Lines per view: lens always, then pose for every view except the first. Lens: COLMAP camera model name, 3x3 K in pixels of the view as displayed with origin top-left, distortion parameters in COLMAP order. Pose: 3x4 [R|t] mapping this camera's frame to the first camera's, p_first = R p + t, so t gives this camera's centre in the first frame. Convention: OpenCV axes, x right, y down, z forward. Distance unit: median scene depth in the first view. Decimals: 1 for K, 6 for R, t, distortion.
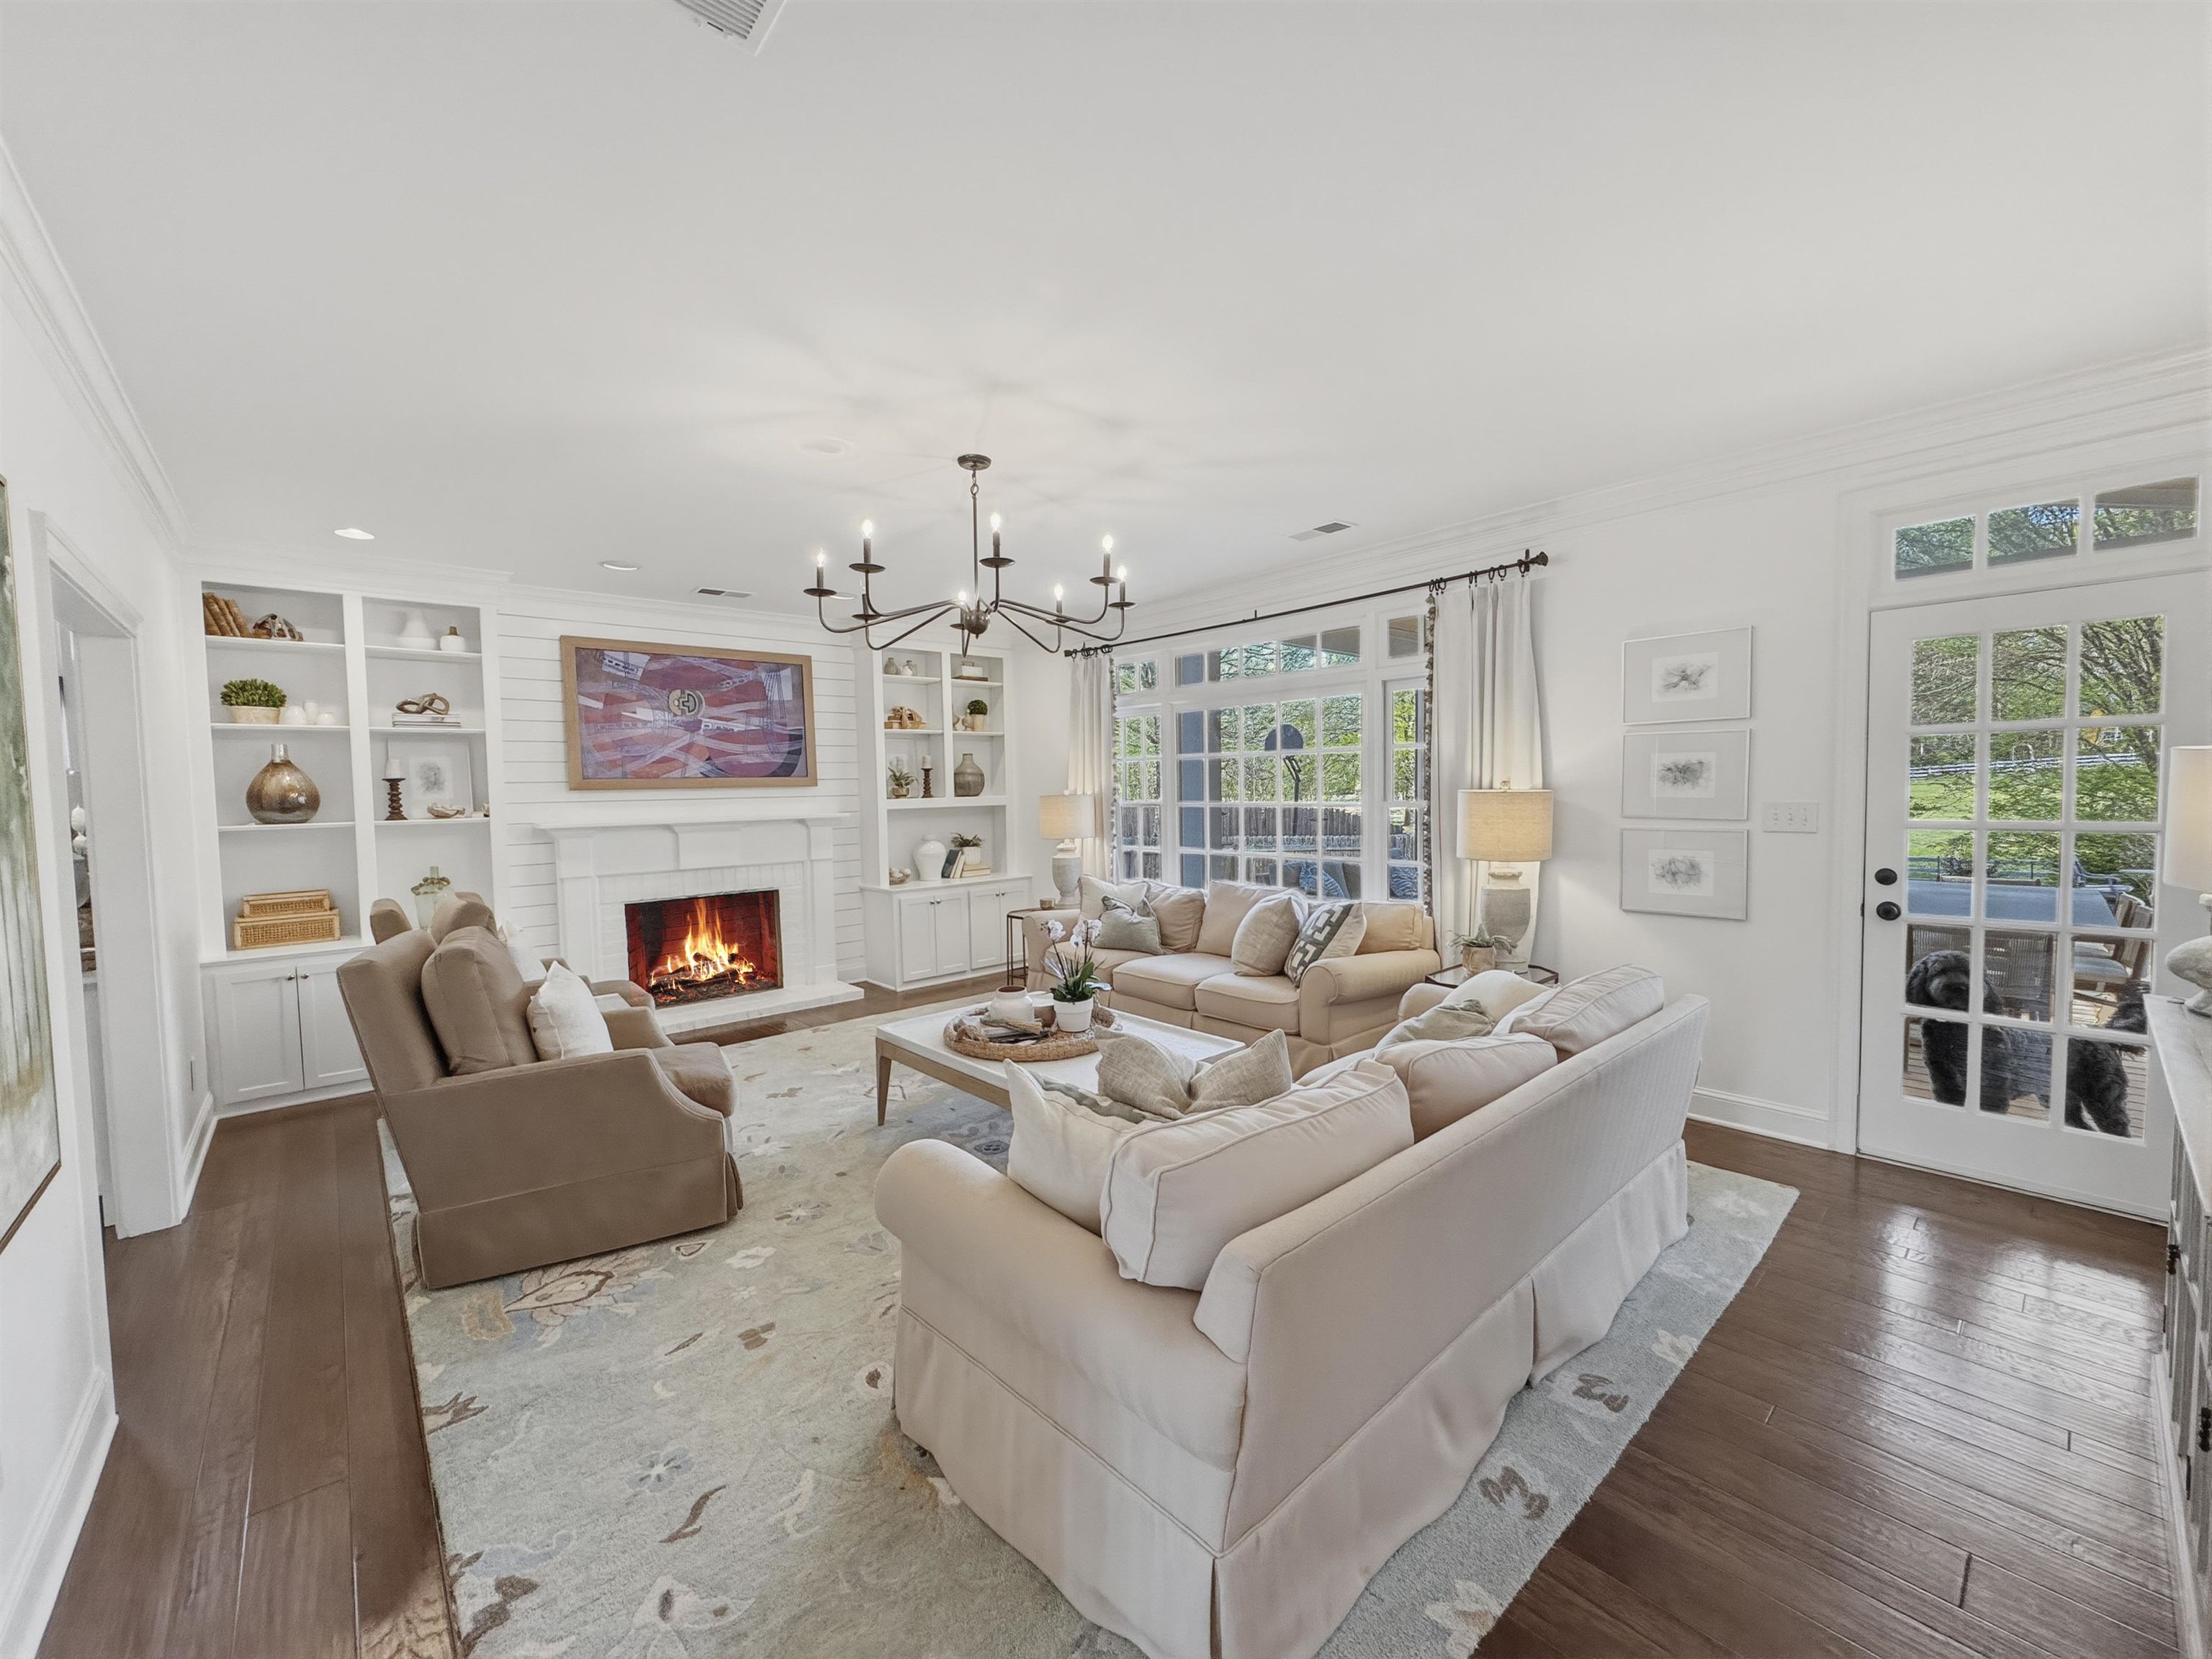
lens RADIAL K [[867.5, 0, 1101.8], [0, 867.5, 823.3], [0, 0, 1]] dist [0.000001, 0.000114]
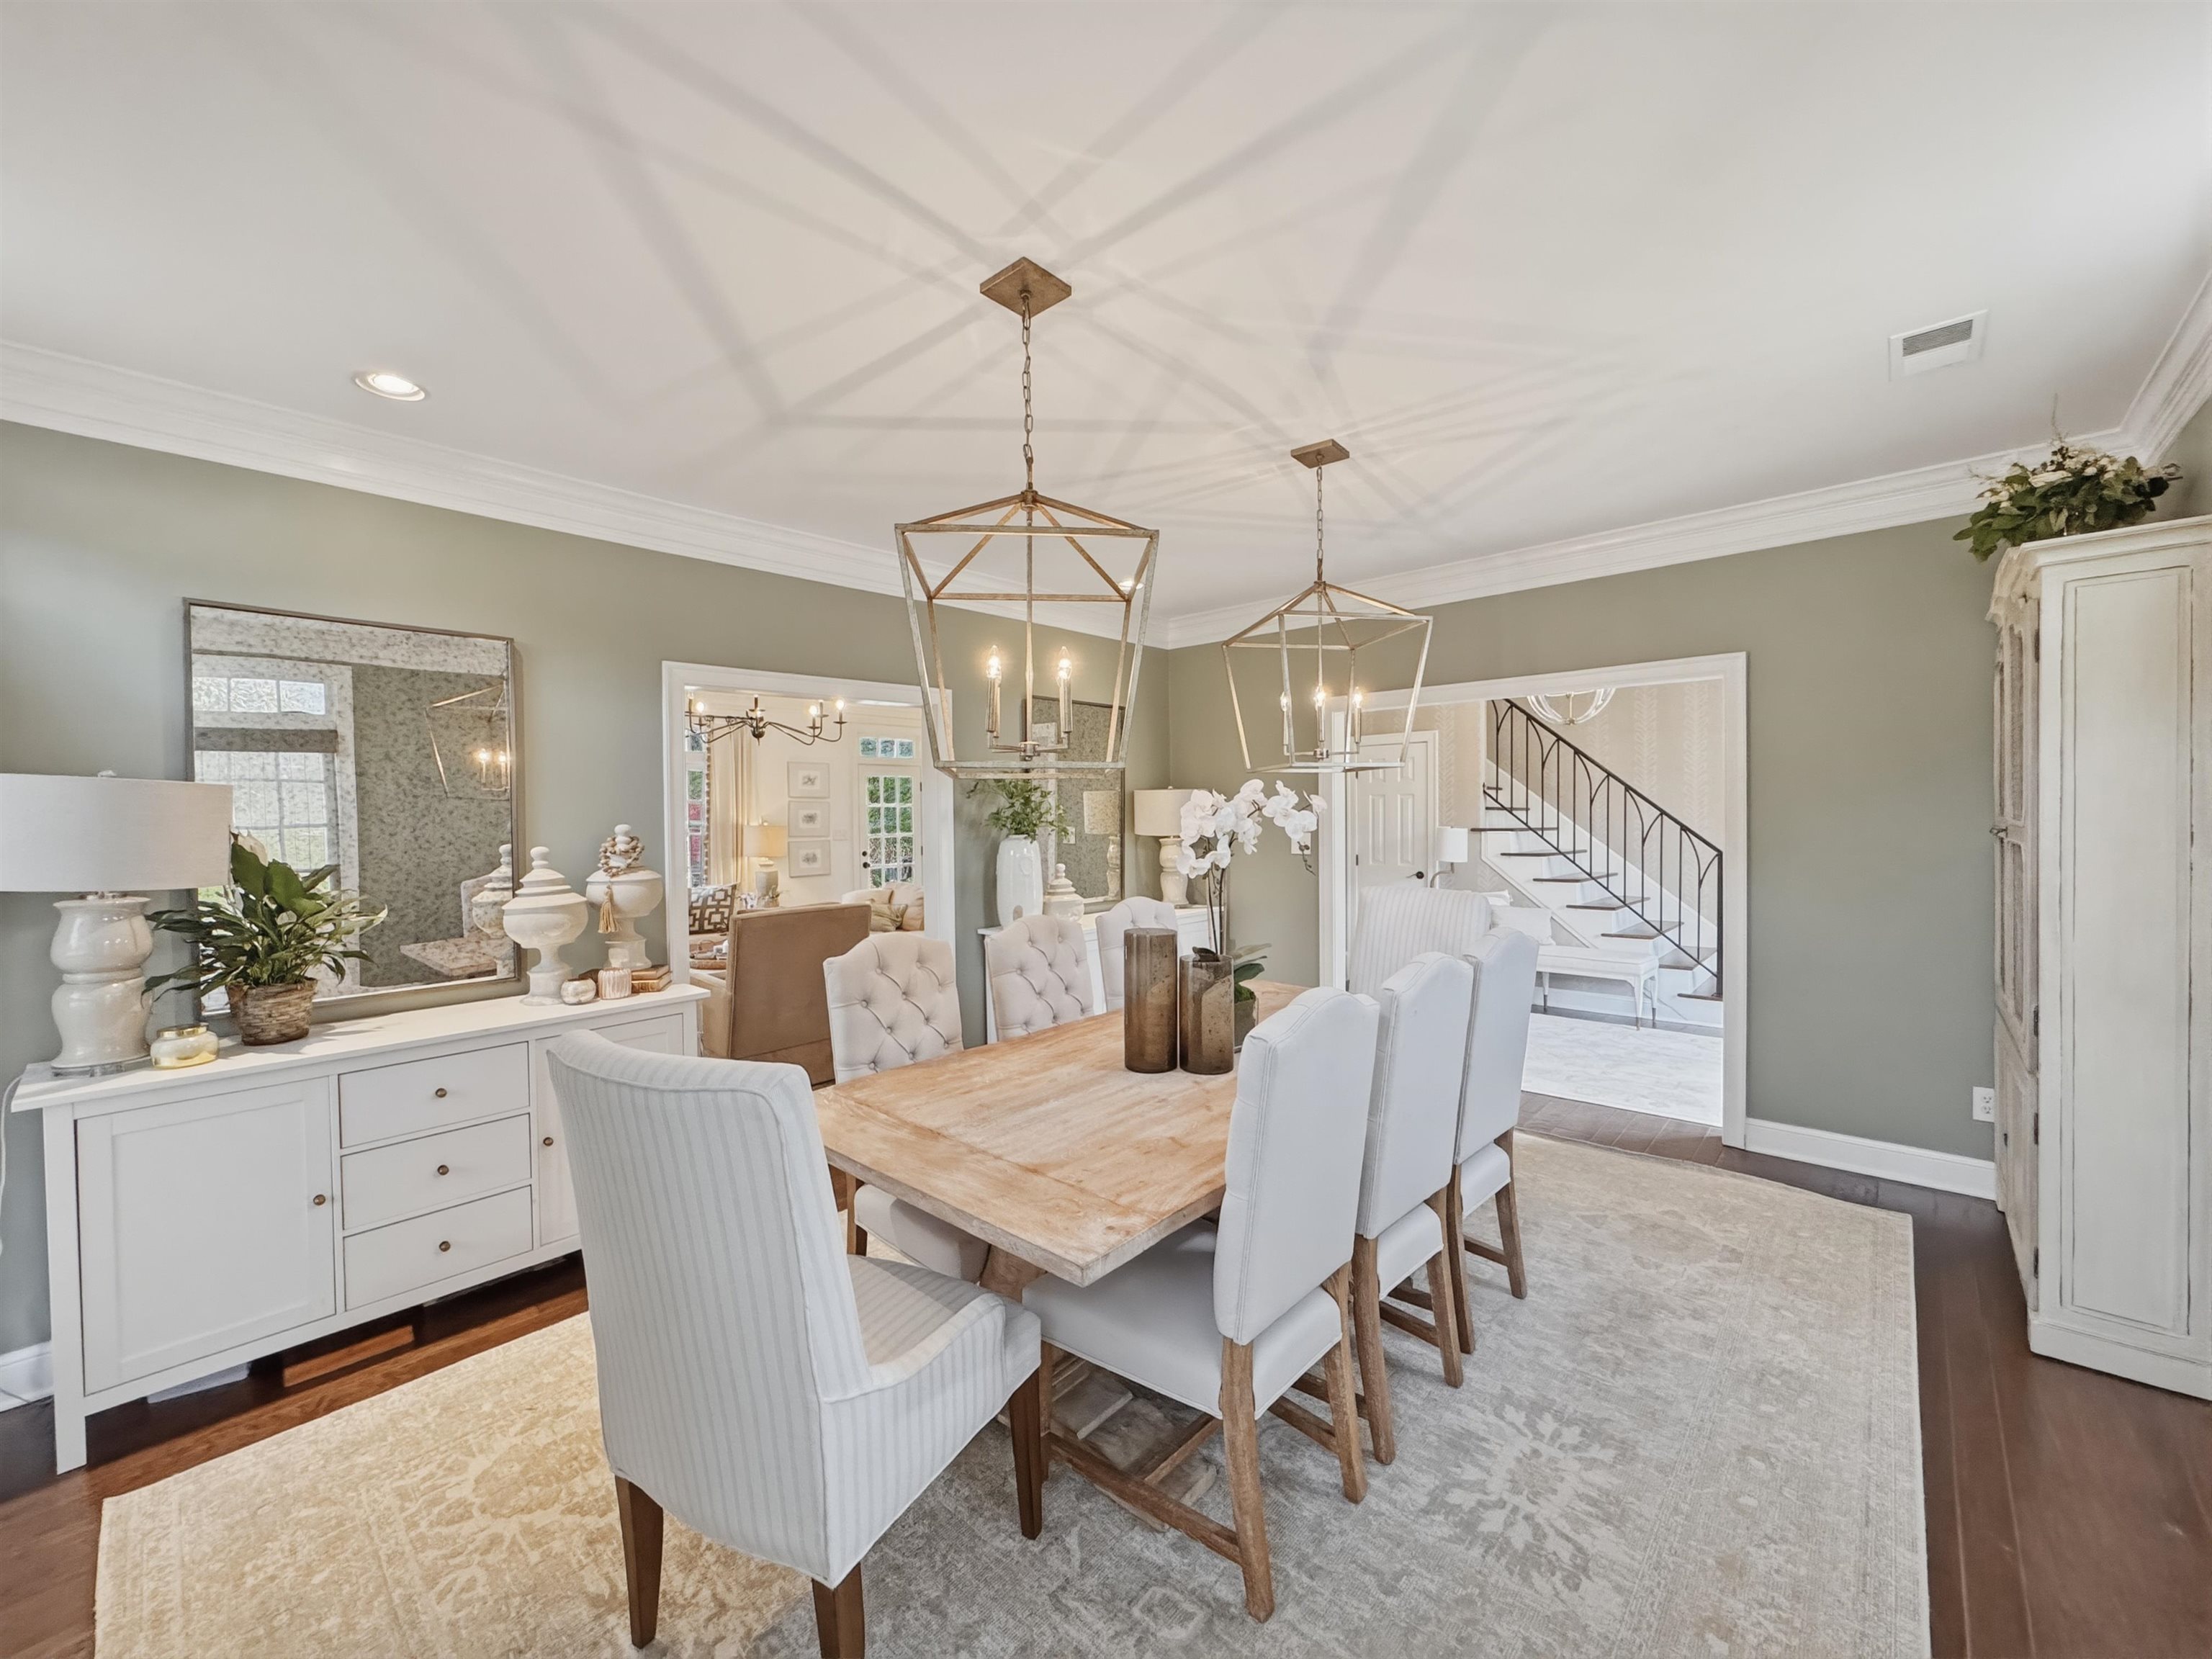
lens RADIAL K [[880.6, 0, 1106.2], [0, 880.6, 826.6], [0, 0, 1]] dist [-0.002368, 0.000434]
pose [[-0.102097, -0.001619, 0.994773, -1.910526], [0.059453, 0.998201, 0.007727, -0.003884], [-0.992996, 0.059931, -0.101817, 0.419766]]
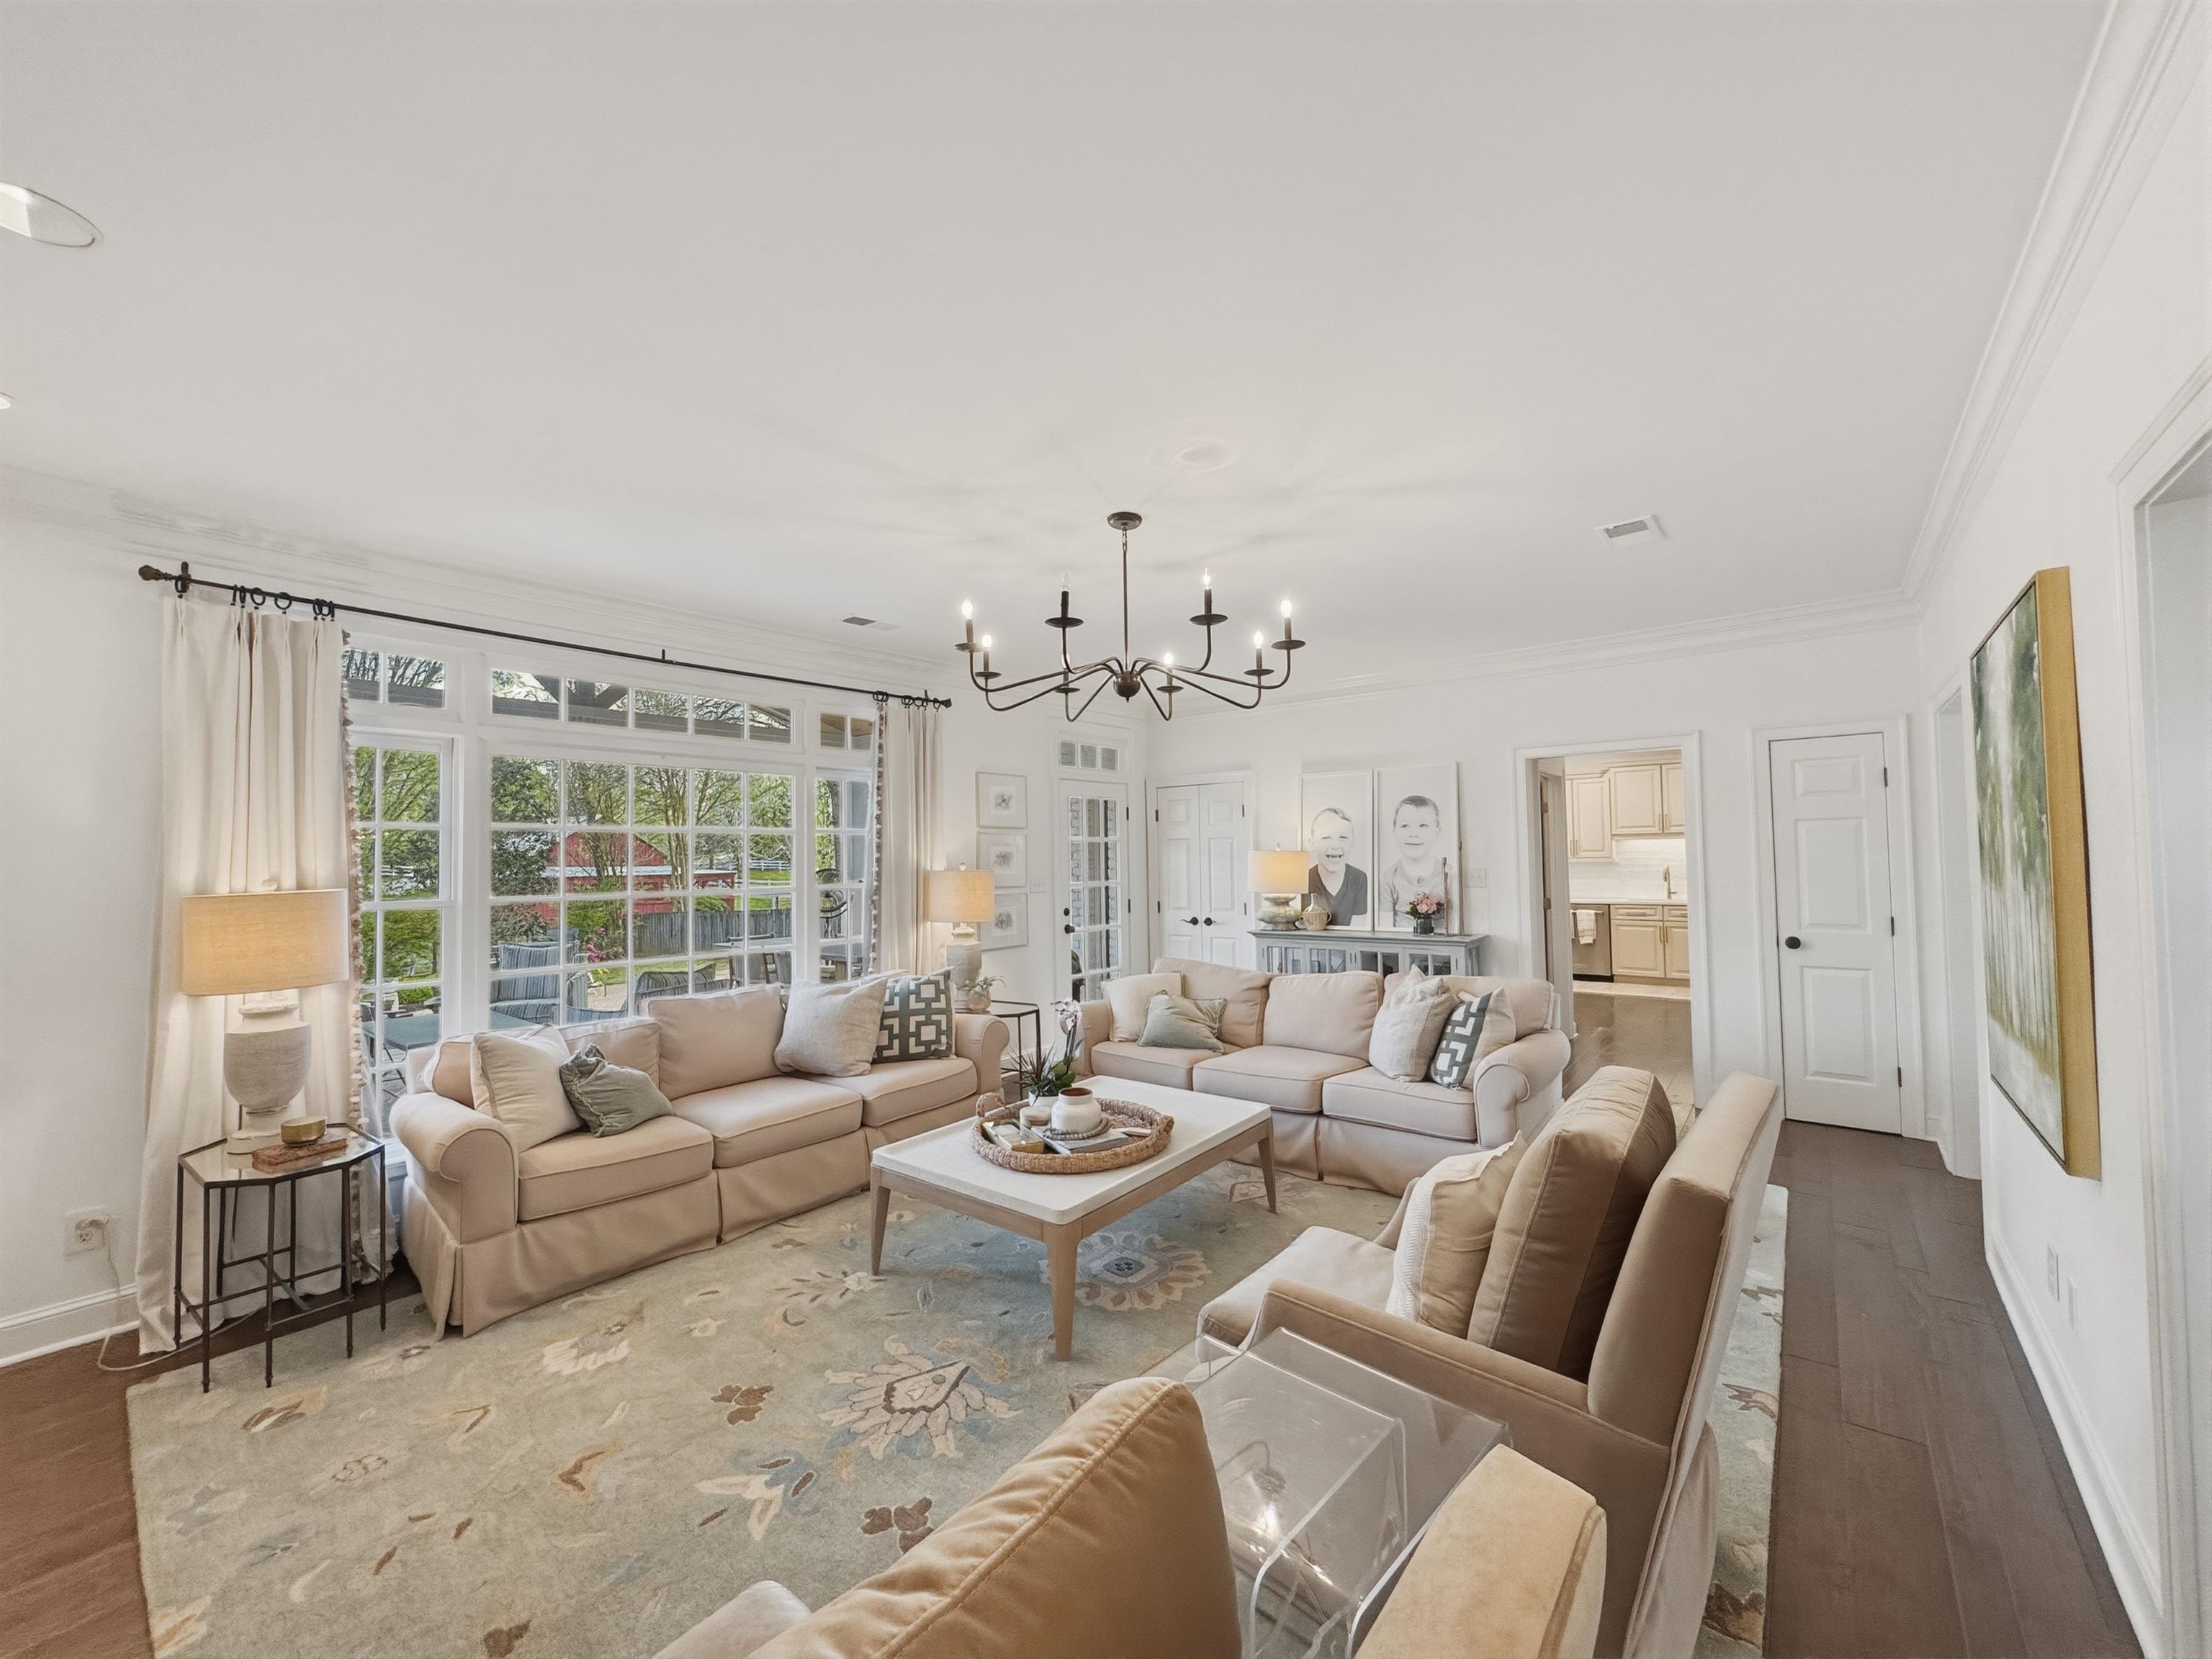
lens RADIAL K [[880.6, 0, 1106.2], [0, 880.6, 826.6], [0, 0, 1]] dist [-0.002368, 0.000434]
pose [[-0.162676, 0.048942, 0.985465, -0.971570], [0.063921, 0.997194, -0.038972, -0.042709], [-0.984607, 0.056652, -0.165348, 1.080485]]
